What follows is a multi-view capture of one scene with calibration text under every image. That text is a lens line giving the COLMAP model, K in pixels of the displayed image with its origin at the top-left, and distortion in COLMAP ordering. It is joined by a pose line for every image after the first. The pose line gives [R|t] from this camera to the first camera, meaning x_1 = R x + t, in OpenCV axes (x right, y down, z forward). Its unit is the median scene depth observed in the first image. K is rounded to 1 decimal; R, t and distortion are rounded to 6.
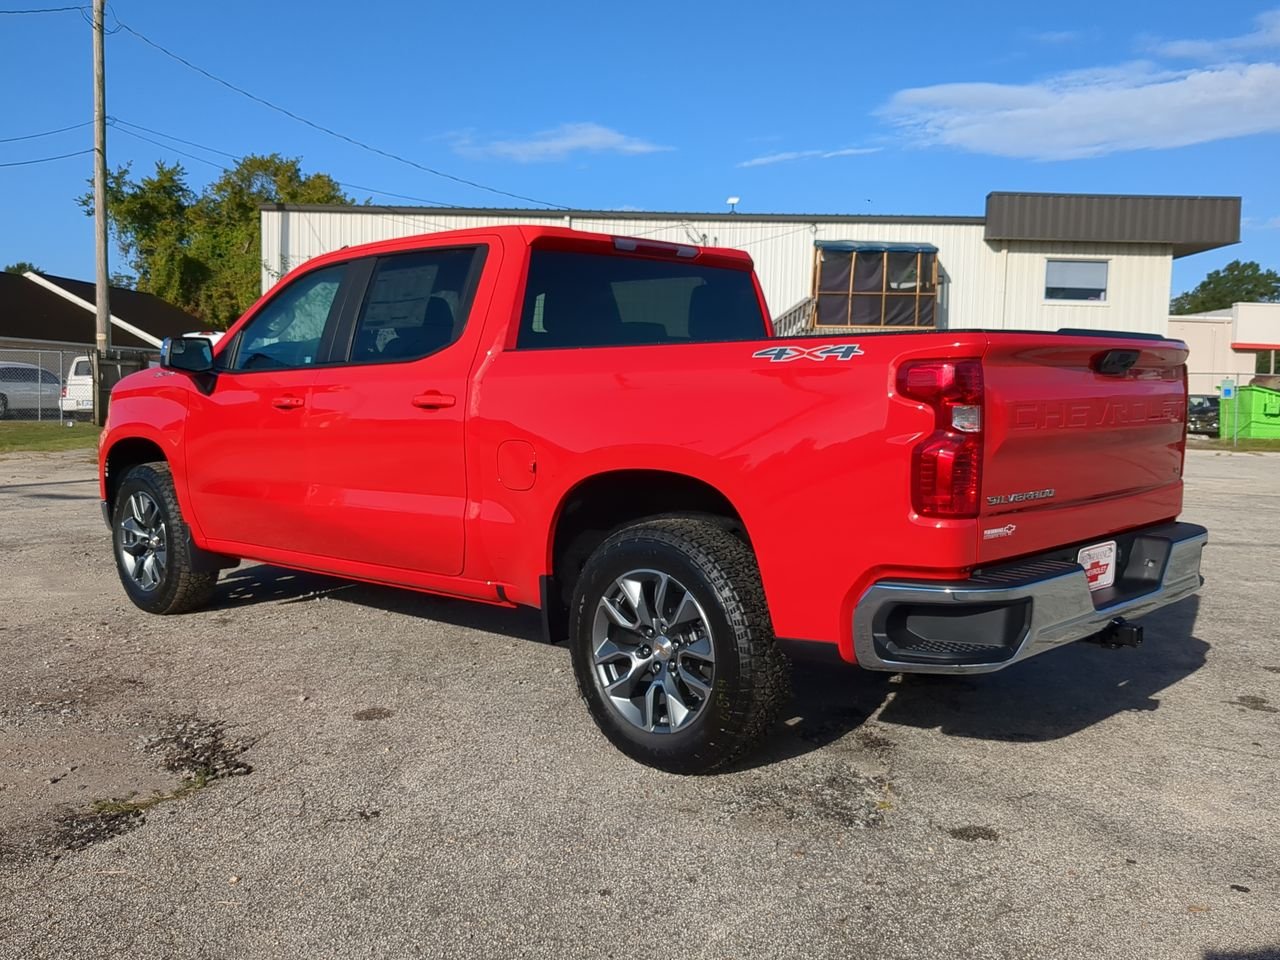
lens RADIAL K [[1177.9, 0, 632.5], [0, 1177.9, 452.4], [0, 0, 1]] dist [0.010357, -0.031137]
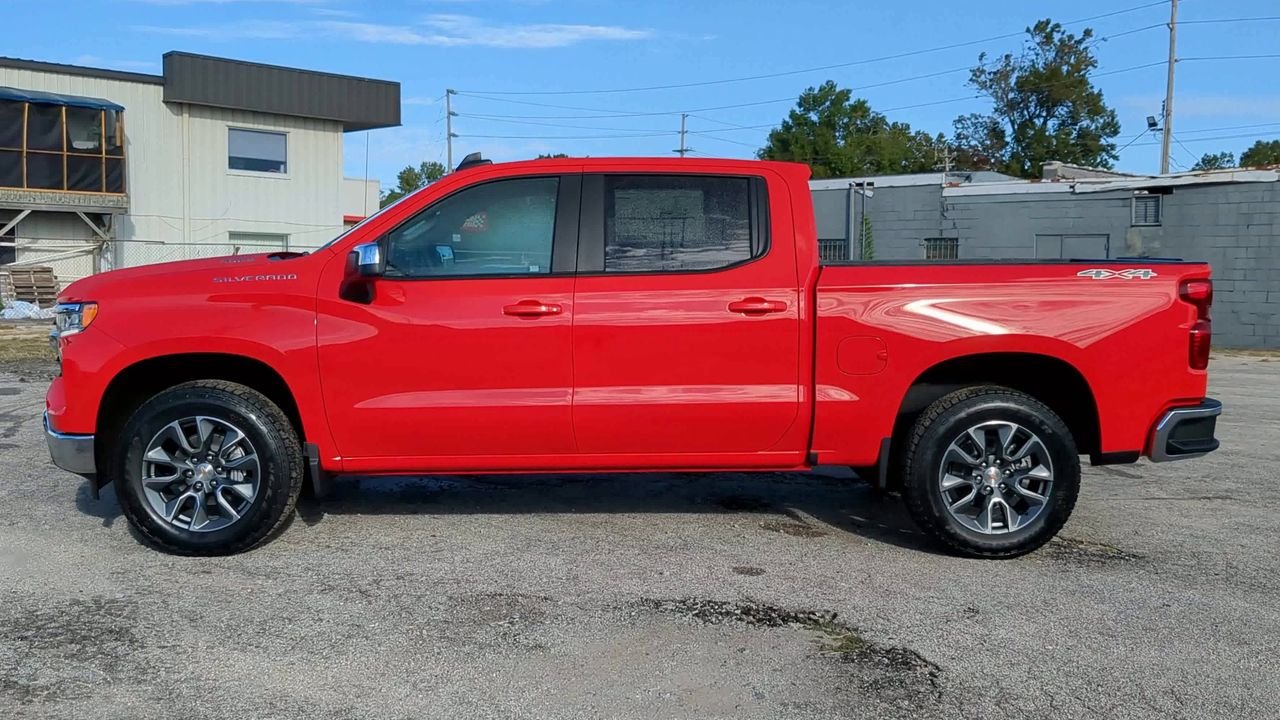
lens RADIAL K [[1277.2, 0, 657.9], [0, 1277.2, 356.1], [0, 0, 1]] dist [0.011380, -0.025017]
pose [[0.689265, -0.054747, 0.722438, -0.865668], [0.036567, 0.998499, 0.040780, -0.037267], [-0.723586, -0.001691, 0.690232, 0.138502]]
